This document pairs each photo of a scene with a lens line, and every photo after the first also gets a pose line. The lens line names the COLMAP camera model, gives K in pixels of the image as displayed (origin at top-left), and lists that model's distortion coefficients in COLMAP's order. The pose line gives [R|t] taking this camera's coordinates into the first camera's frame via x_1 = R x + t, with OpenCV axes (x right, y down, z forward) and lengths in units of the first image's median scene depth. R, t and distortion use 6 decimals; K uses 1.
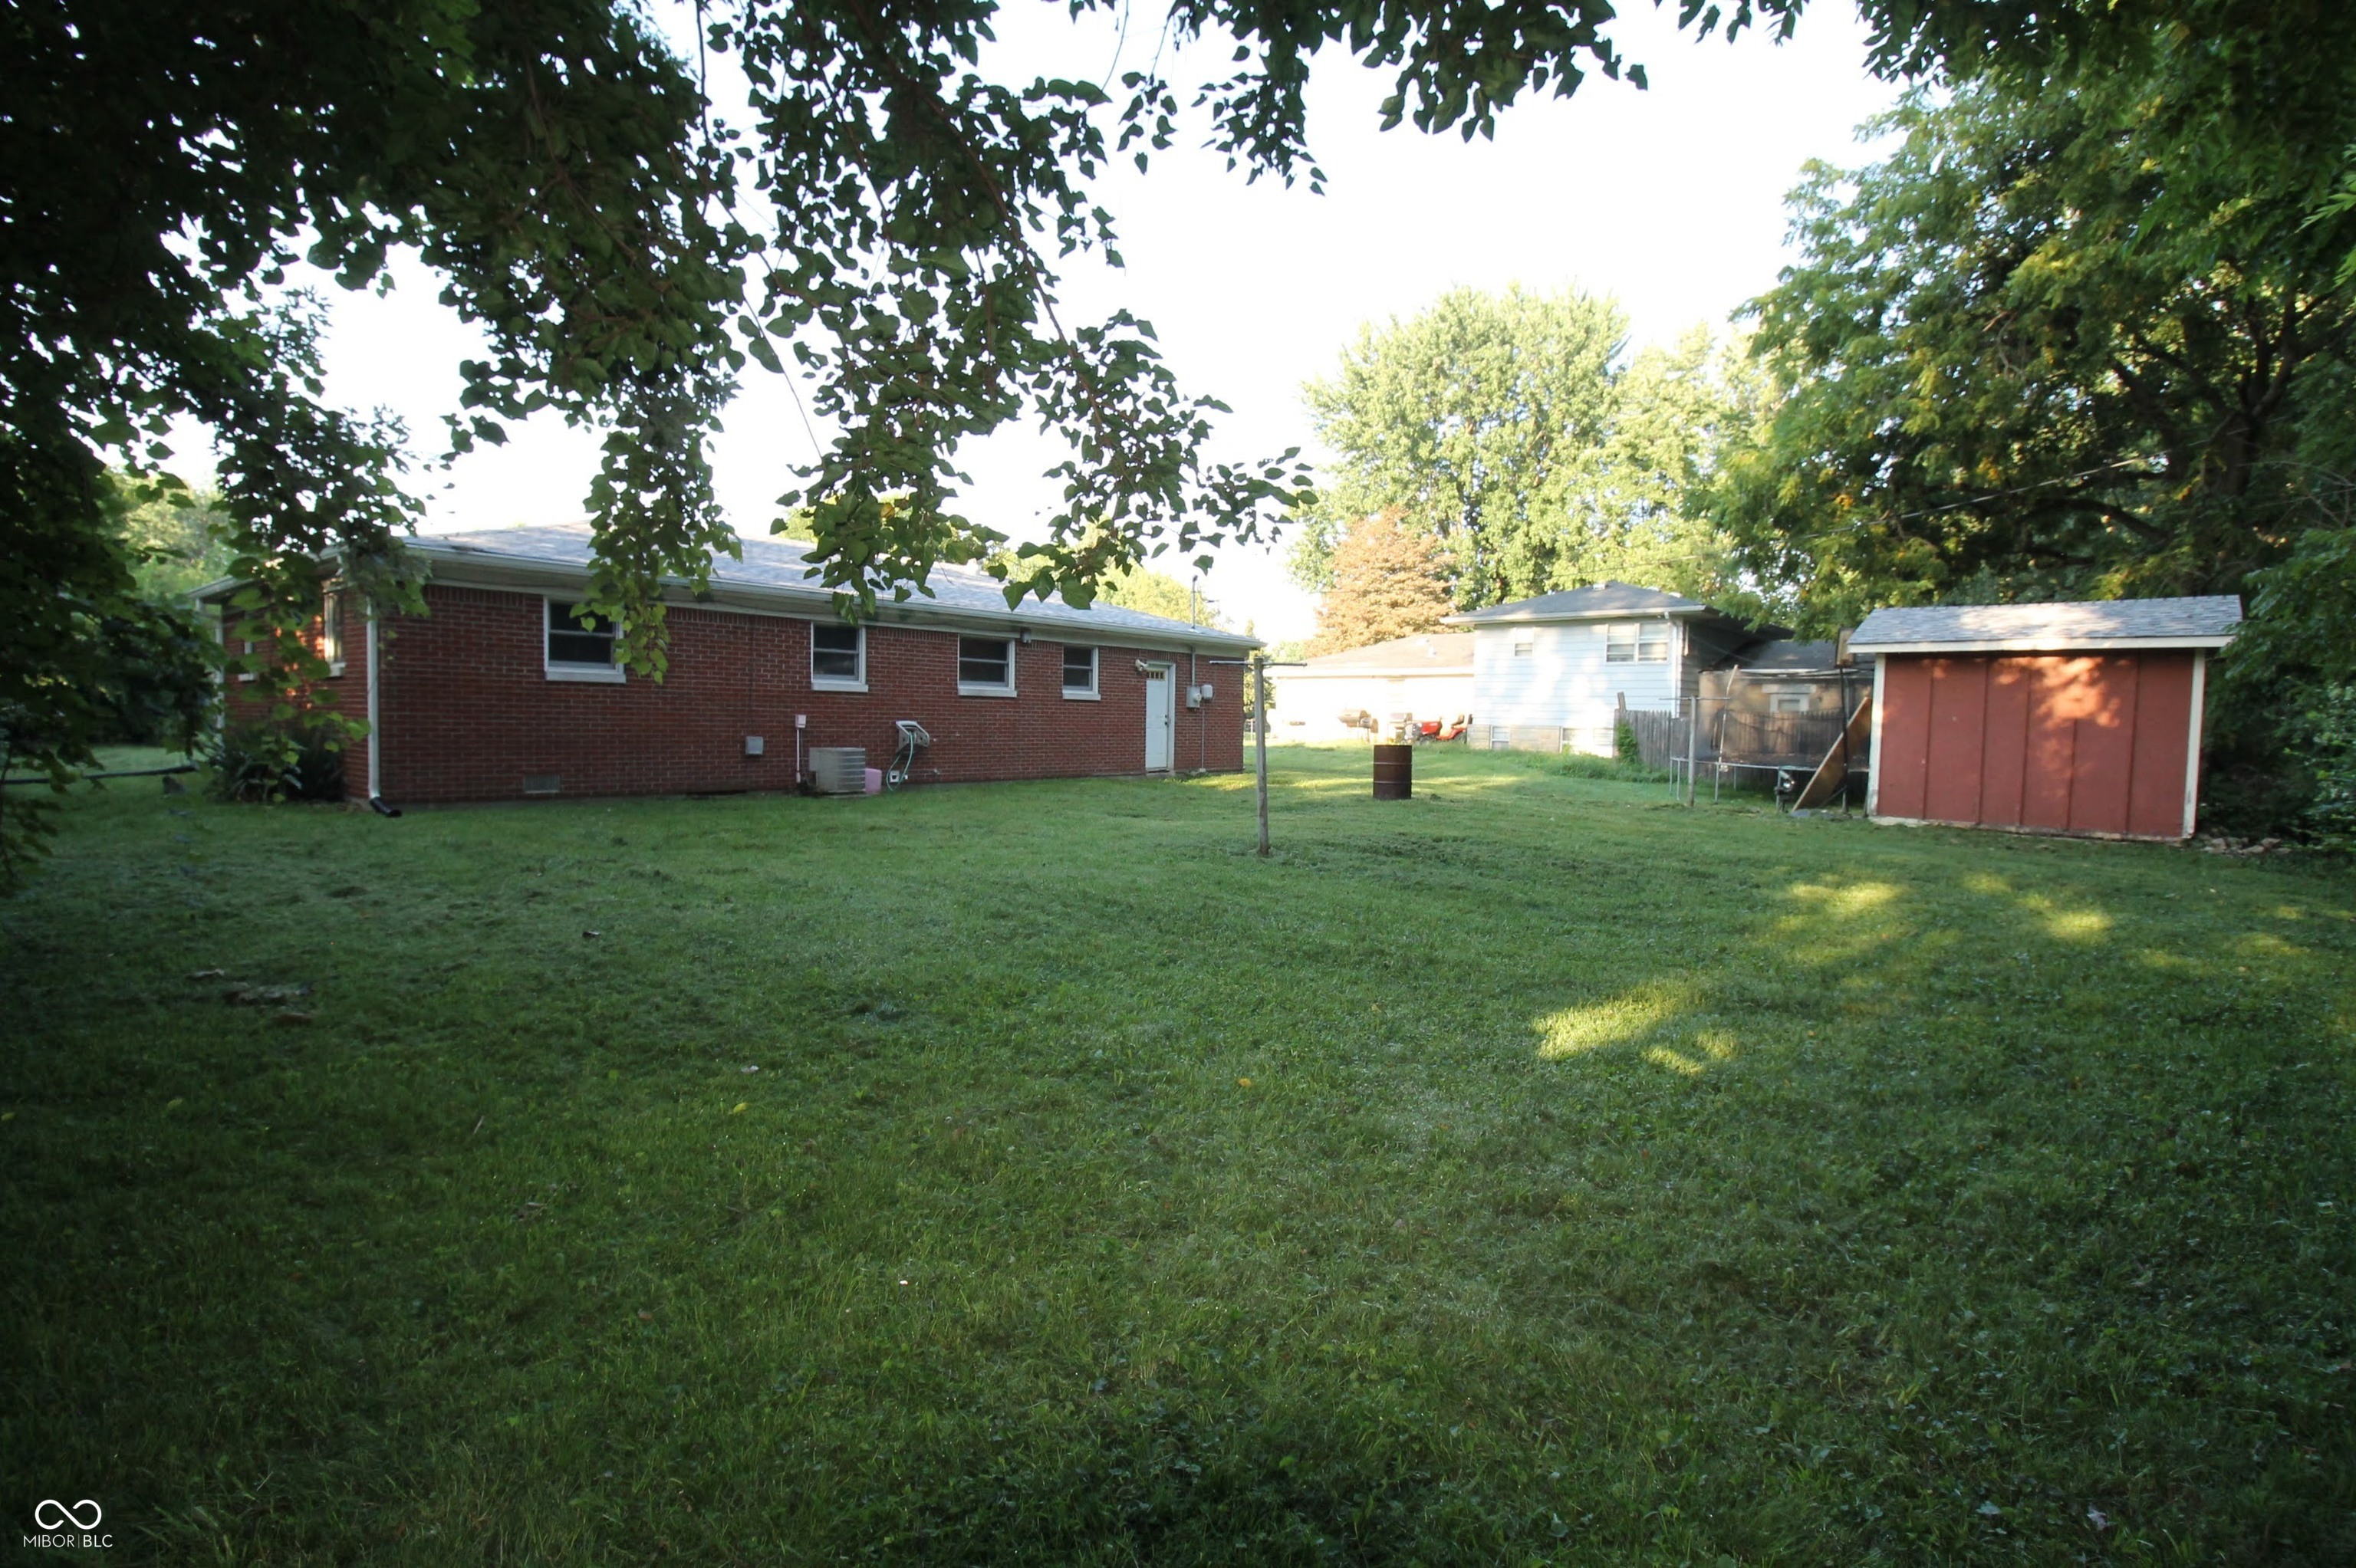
lens RADIAL K [[1106.8, 0, 1182.1], [0, 1106.8, 779.5], [0, 0, 1]] dist [0.001955, -0.014179]
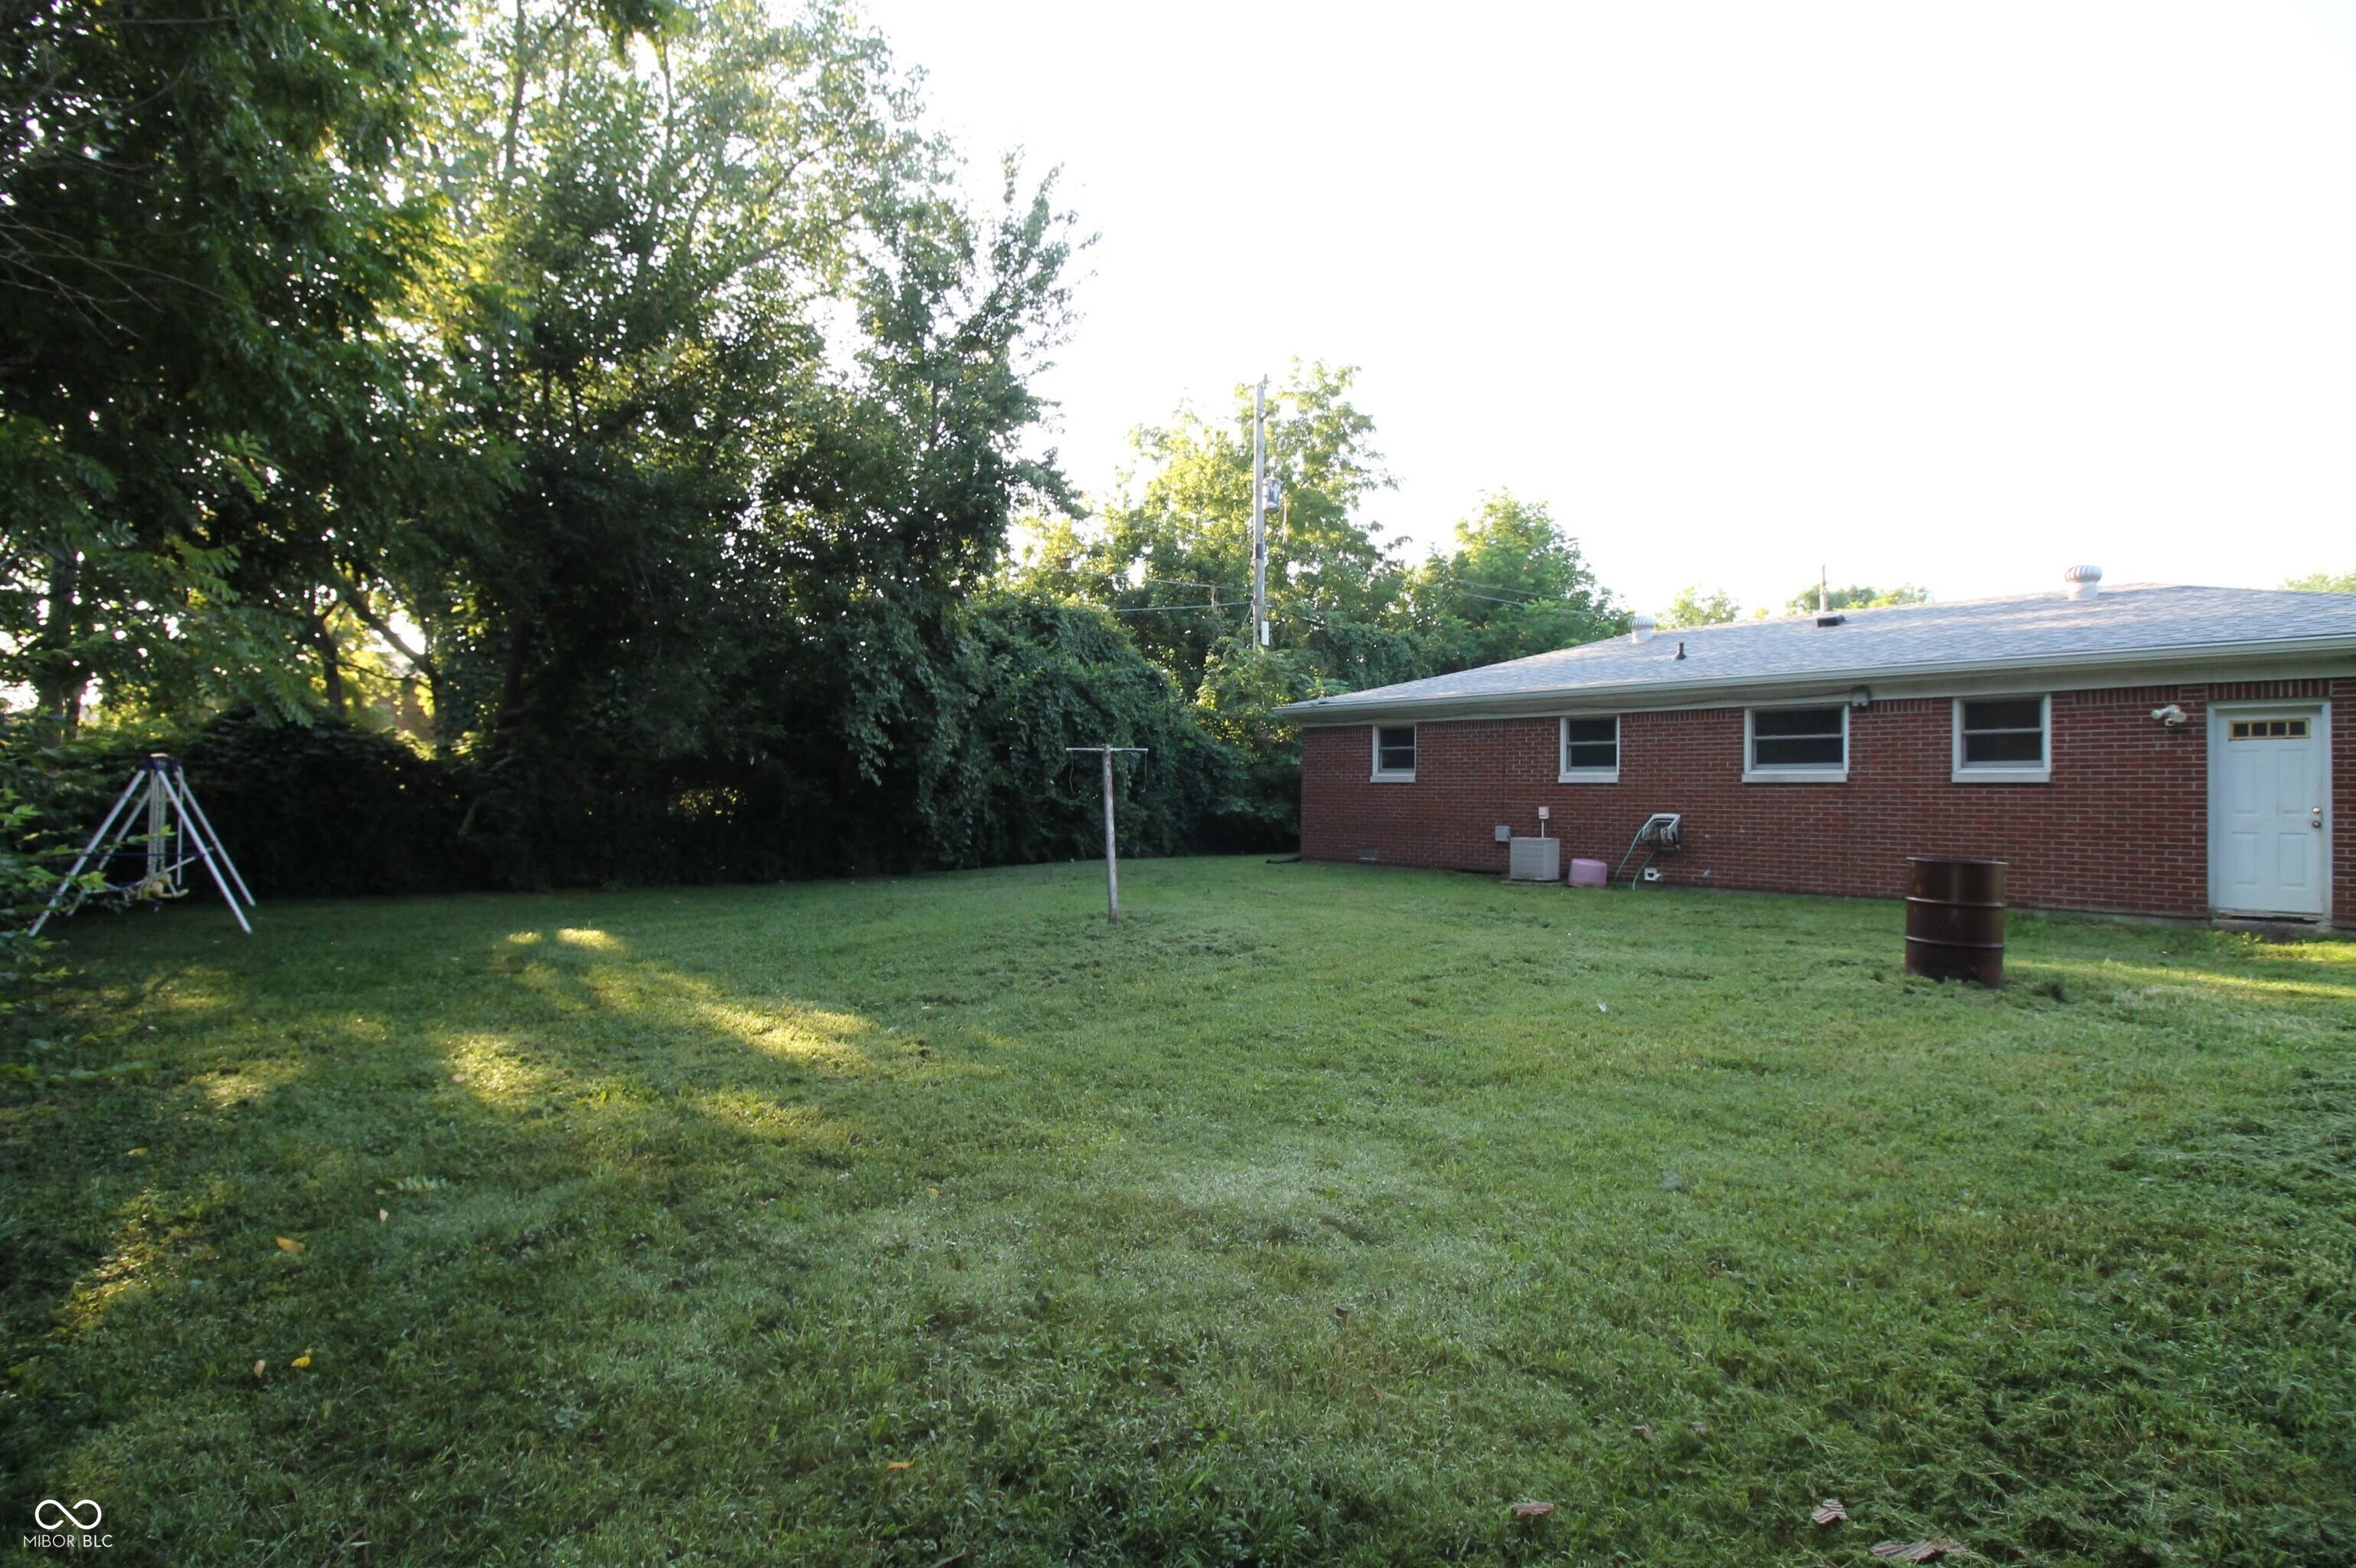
lens RADIAL K [[1106.8, 0, 1182.1], [0, 1106.8, 779.5], [0, 0, 1]] dist [0.001955, -0.014179]
pose [[-0.138032, -0.038946, -0.989662, 0.565256], [-0.072086, 0.996971, -0.029179, -0.021403], [0.987801, 0.067314, -0.140421, 0.602238]]
